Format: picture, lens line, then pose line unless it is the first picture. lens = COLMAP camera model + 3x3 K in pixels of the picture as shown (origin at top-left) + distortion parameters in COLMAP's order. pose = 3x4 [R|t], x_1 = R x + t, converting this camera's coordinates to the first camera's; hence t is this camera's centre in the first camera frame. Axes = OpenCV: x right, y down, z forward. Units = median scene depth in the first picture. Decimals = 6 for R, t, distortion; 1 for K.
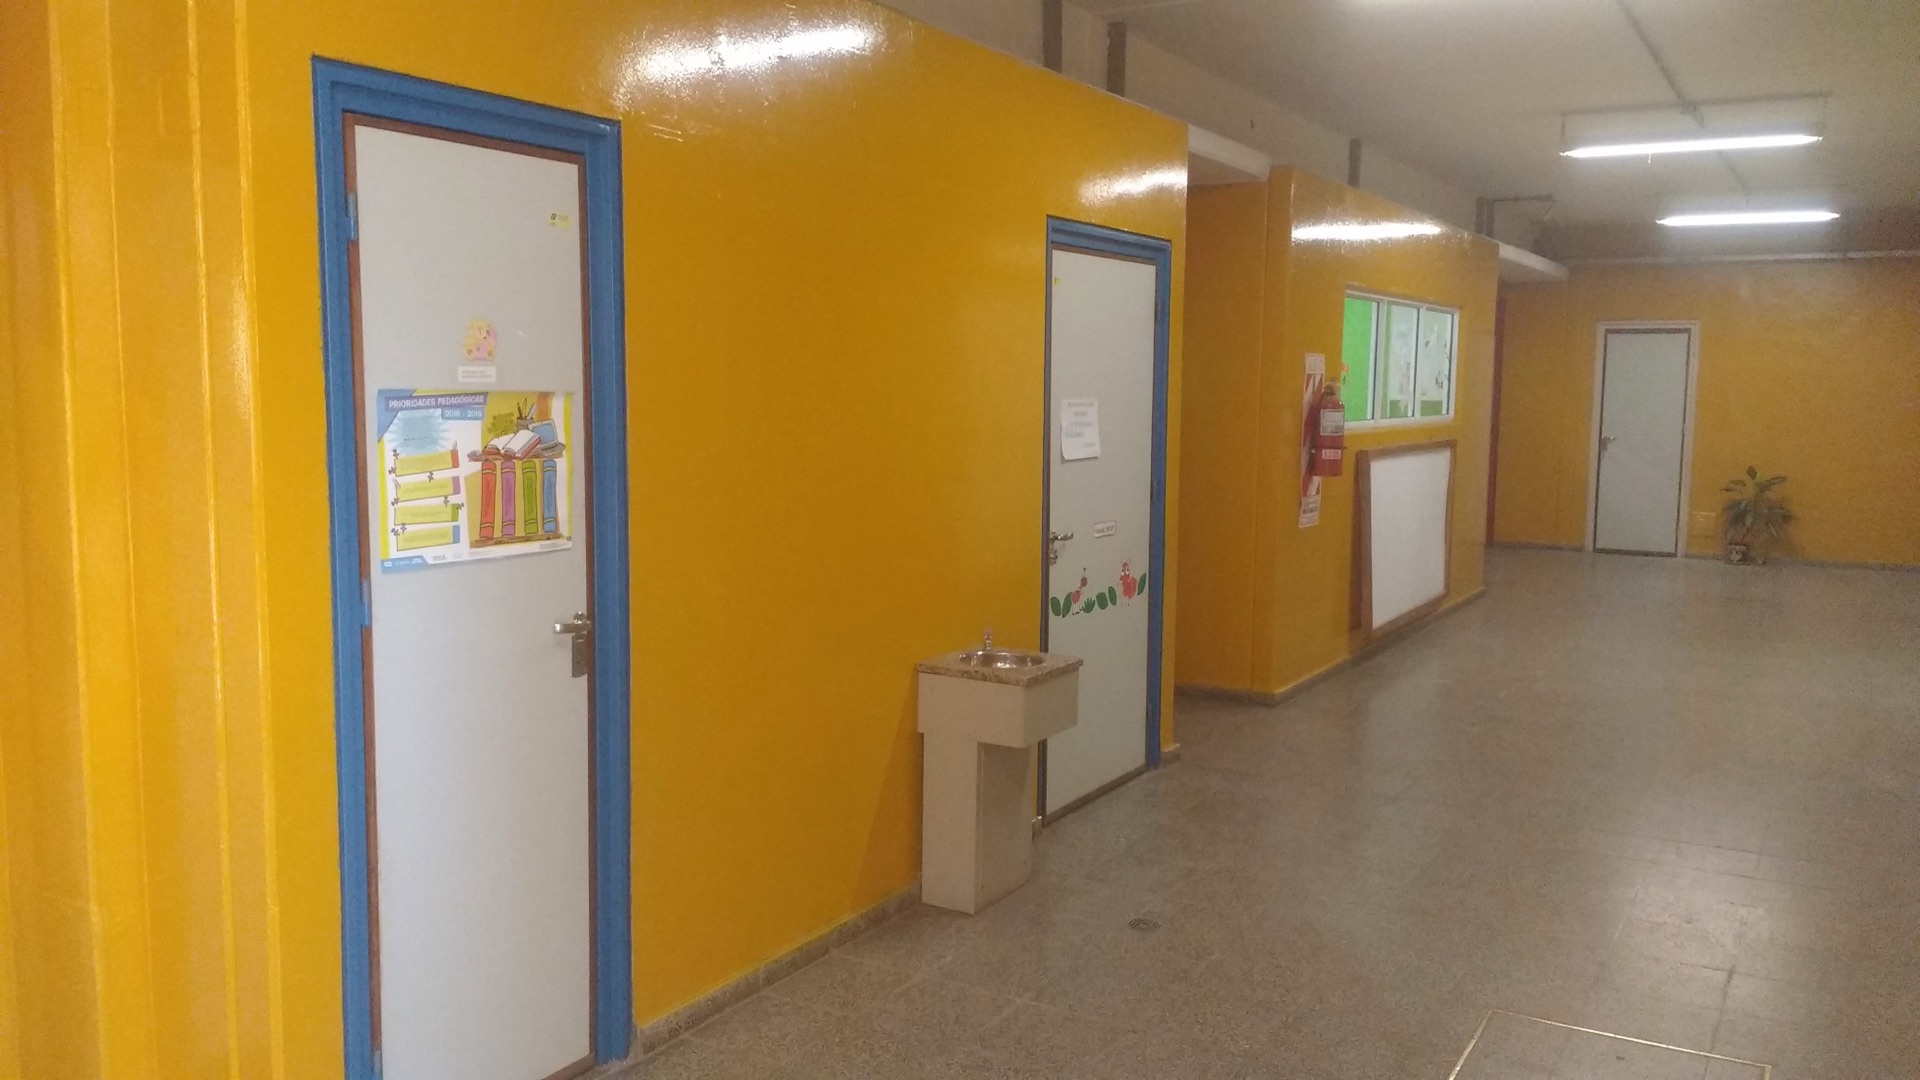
lens RADIAL K [[1464.1, 0, 960.0], [0, 1464.1, 540.0], [0, 0, 1]] dist [0.000166, -0.005816]
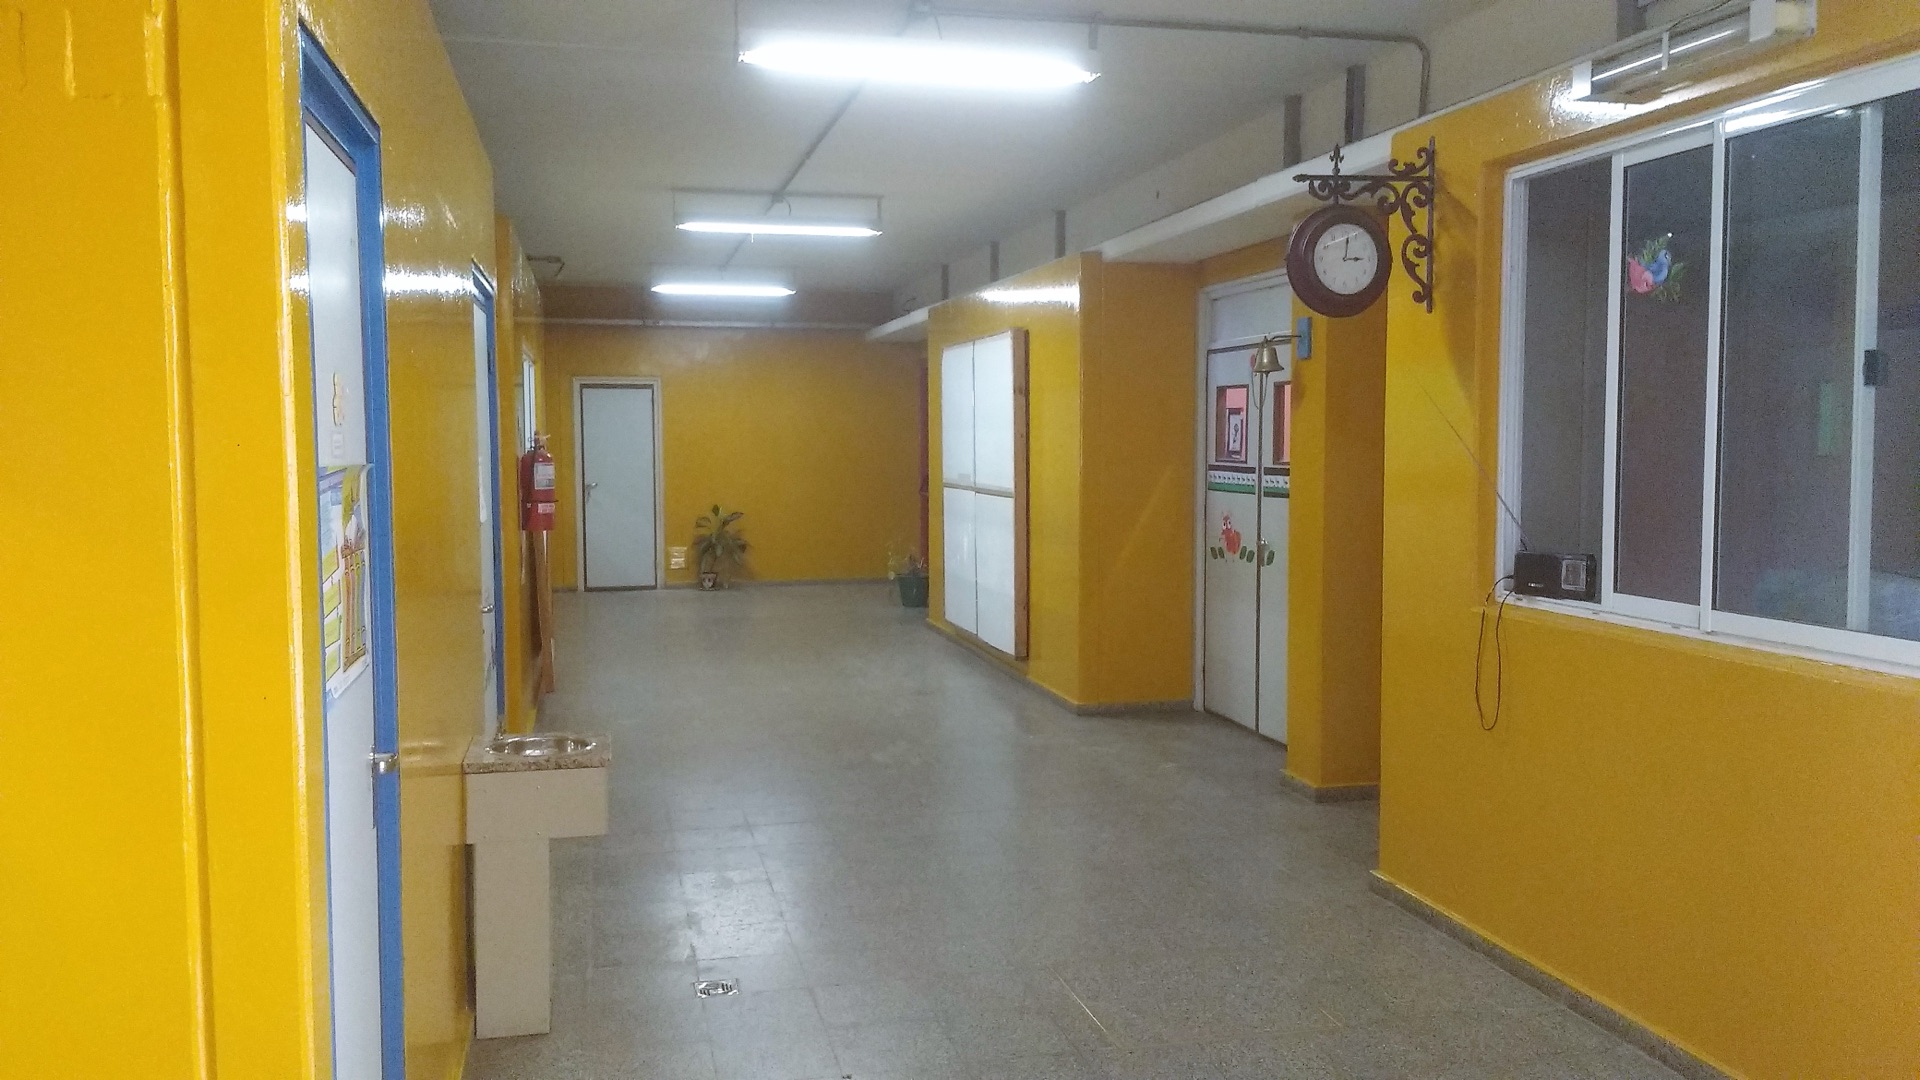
lens RADIAL K [[1464.1, 0, 960.0], [0, 1464.1, 540.0], [0, 0, 1]] dist [0.000166, -0.005816]
pose [[0.698414, -0.062550, 0.712956, -0.145209], [0.087119, 0.996196, 0.002058, -0.008112], [-0.710372, 0.060674, 0.701206, 0.057841]]
